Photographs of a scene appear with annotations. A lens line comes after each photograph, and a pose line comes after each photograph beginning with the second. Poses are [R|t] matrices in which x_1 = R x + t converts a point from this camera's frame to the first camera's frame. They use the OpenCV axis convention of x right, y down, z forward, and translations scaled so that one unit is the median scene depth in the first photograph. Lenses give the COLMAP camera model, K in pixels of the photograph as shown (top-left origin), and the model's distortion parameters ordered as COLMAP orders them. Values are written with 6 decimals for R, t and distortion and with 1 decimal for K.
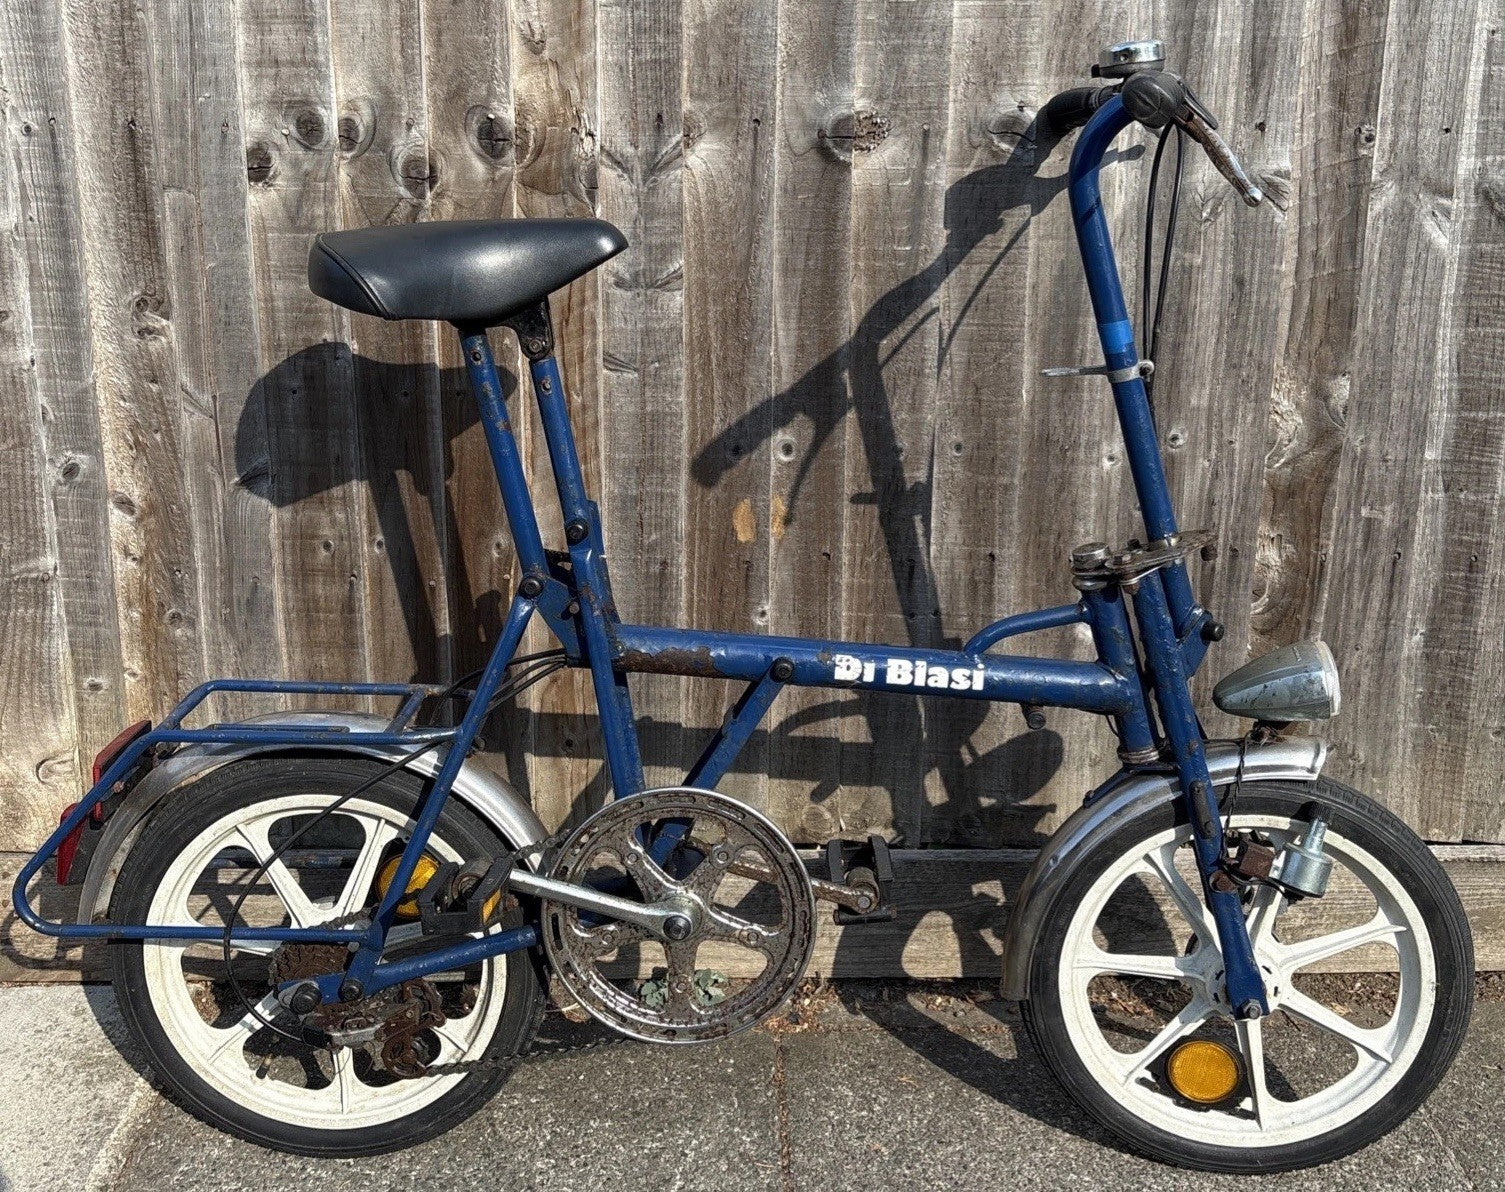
lens RADIAL K [[1636.2, 0, 760.9], [0, 1636.2, 482.8], [0, 0, 1]] dist [0.019196, 0.000000]
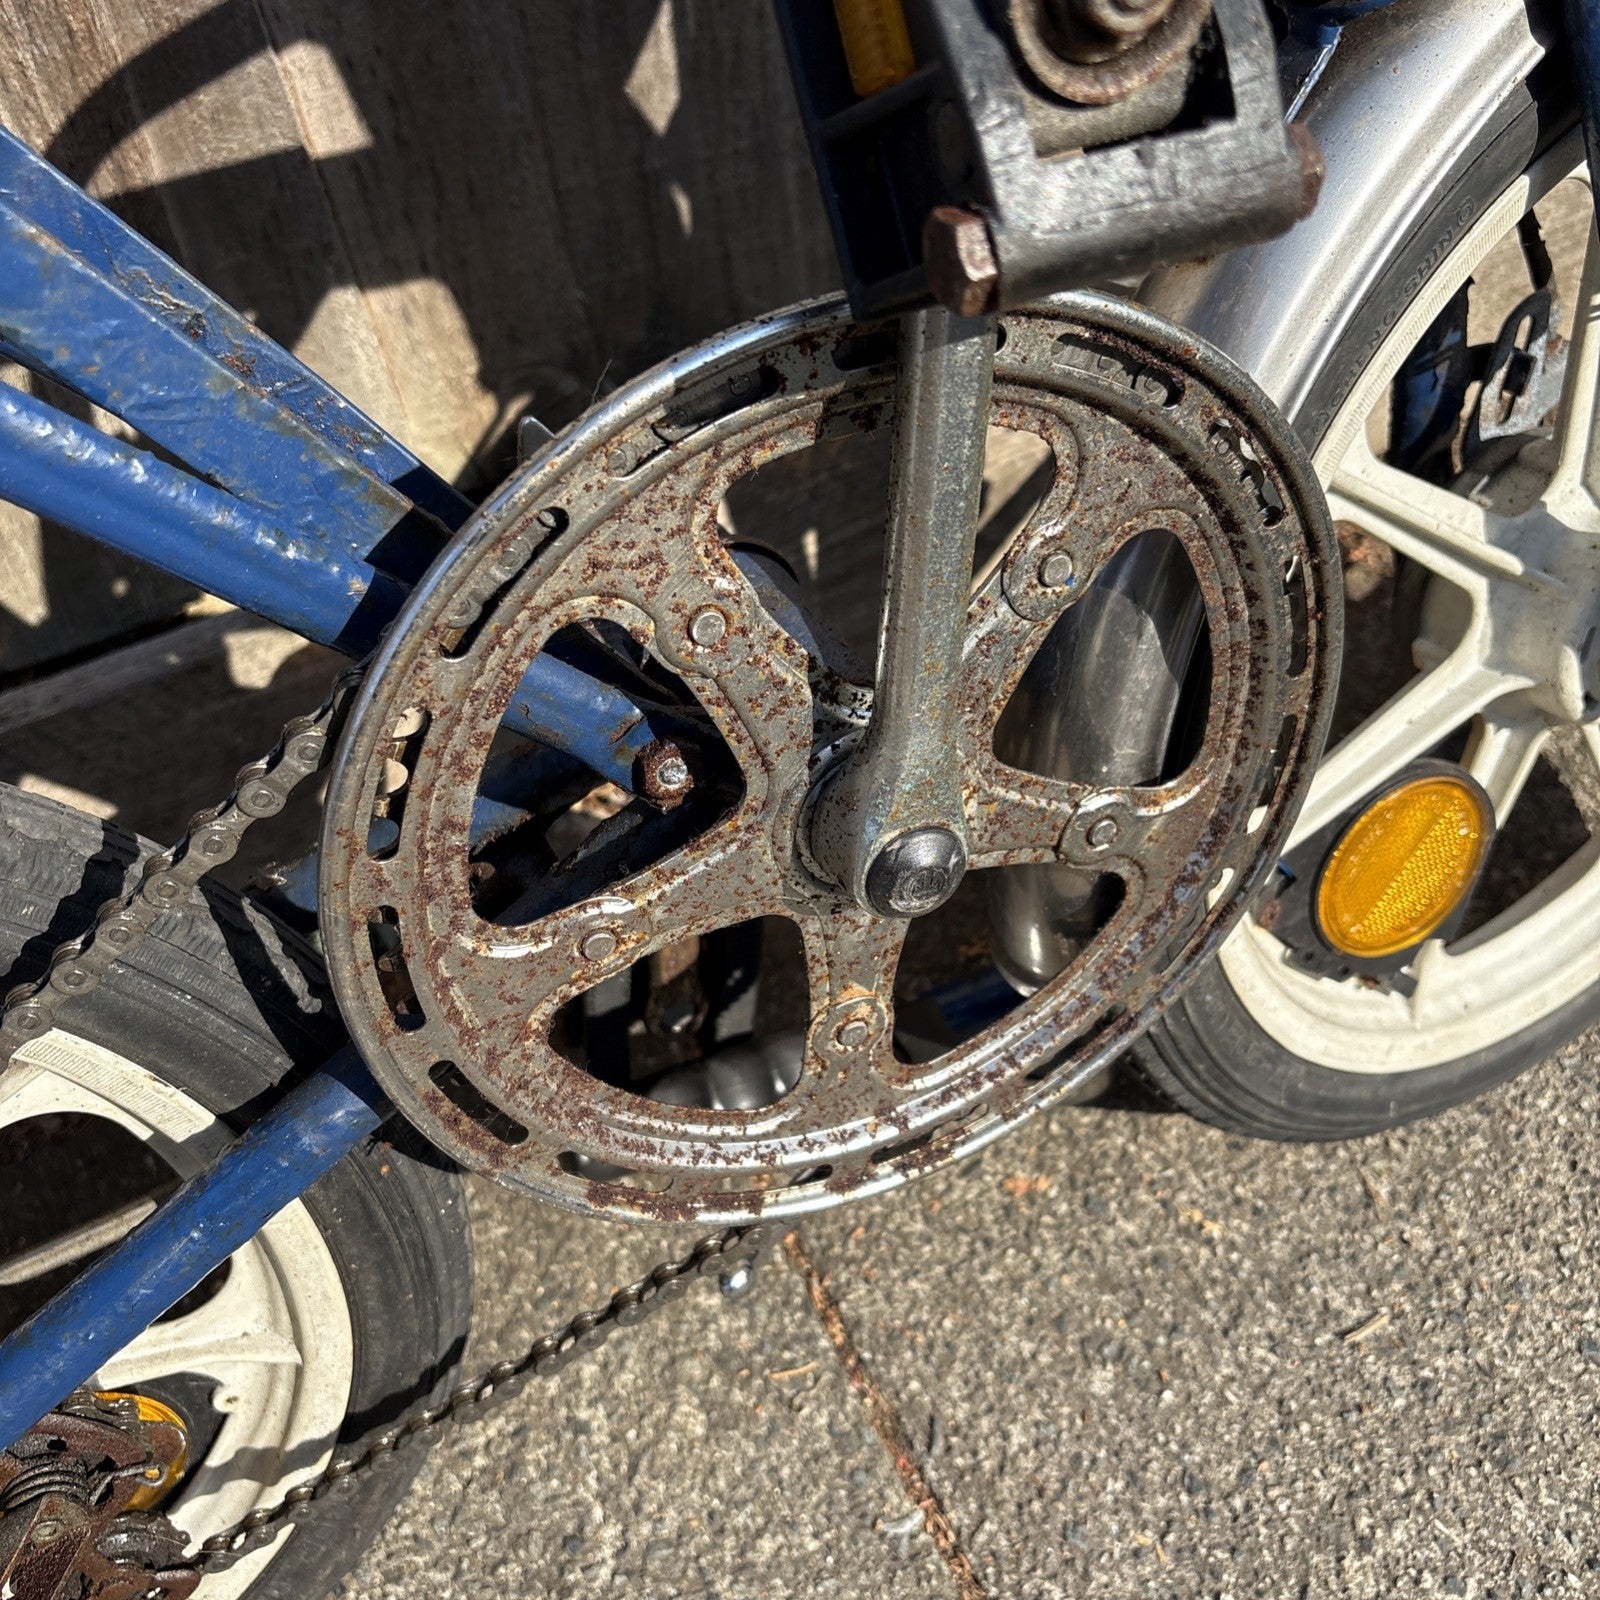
lens RADIAL K [[1639.7, 0, 791.6], [0, 1639.7, 814.5], [0, 0, 1]] dist [0.018959, 0.000000]
pose [[0.910770, -0.376229, 0.170146, -0.013598], [0.223342, 0.795444, 0.563372, 0.092777], [-0.347298, -0.475101, 0.808494, 0.699724]]
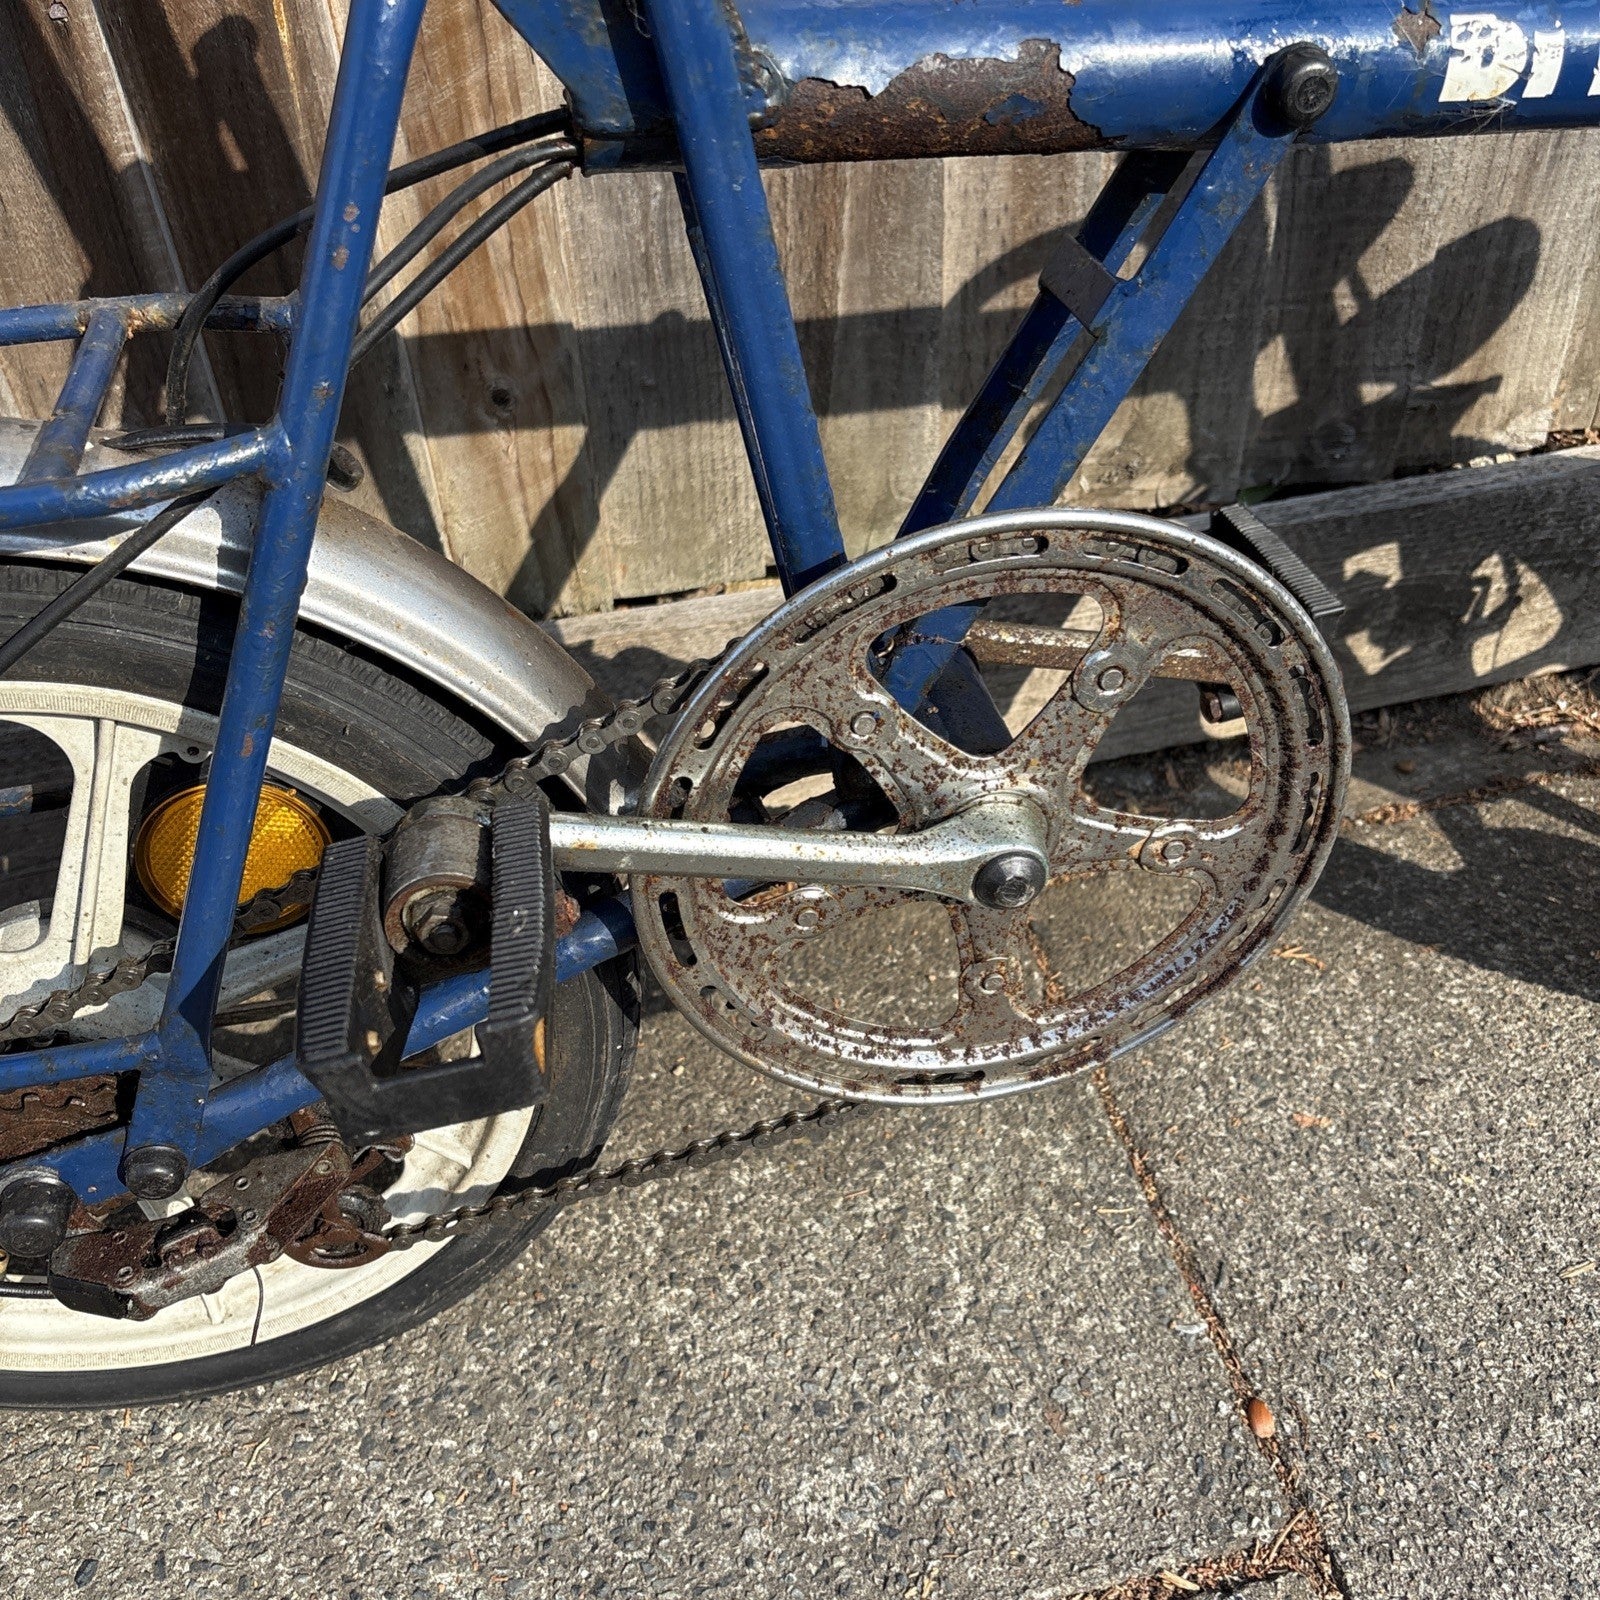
lens RADIAL K [[1639.7, 0, 803.7], [0, 1639.7, 812.0], [0, 0, 1]] dist [0.018959, 0.000000]
pose [[0.977414, -0.174422, 0.119328, -0.117830], [0.103844, 0.888161, 0.447645, 0.074184], [-0.184061, -0.425143, 0.886214, 0.586073]]
